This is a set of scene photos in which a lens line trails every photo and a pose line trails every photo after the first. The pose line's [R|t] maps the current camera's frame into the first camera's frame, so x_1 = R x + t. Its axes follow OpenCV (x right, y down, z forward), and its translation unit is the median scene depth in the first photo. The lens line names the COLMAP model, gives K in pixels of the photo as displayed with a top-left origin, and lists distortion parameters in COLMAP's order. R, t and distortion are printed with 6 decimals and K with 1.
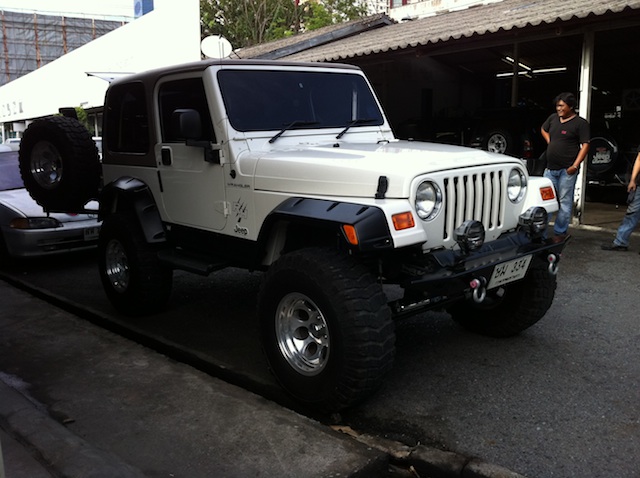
lens RADIAL K [[587.4, 0, 320.0], [0, 587.4, 239.0], [0, 0, 1]] dist [0.066431, -0.005605]
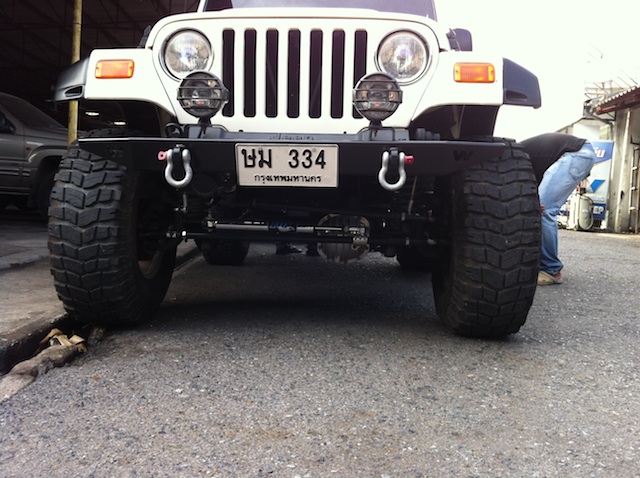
lens RADIAL K [[570.3, 0, 320.0], [0, 570.3, 239.0], [0, 0, 1]] dist [0.097471, -0.000768]
pose [[0.735092, 0.103465, -0.670026, 0.705679], [-0.172240, 0.984361, -0.036961, 0.137586], [0.655723, 0.142575, 0.741417, 0.535247]]
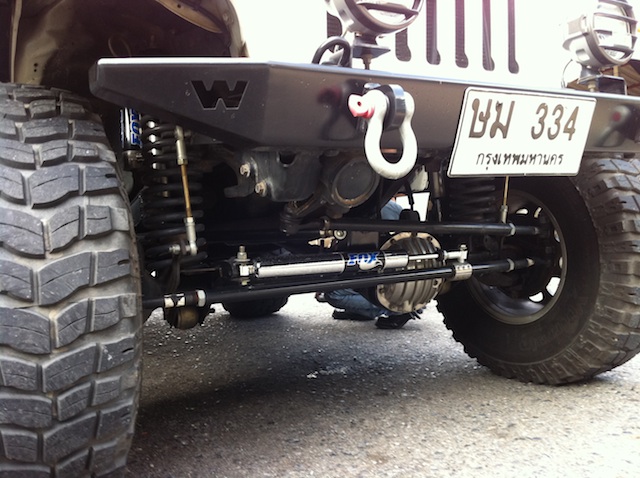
lens RADIAL K [[604.7, 0, 320.0], [0, 604.7, 250.2], [0, 0, 1]] dist [0.007926, -0.002728]
pose [[0.986462, -0.014934, -0.163308, 0.239748], [-0.008702, 0.989675, -0.143065, 0.158276], [0.163759, 0.142549, 0.976147, 0.600651]]
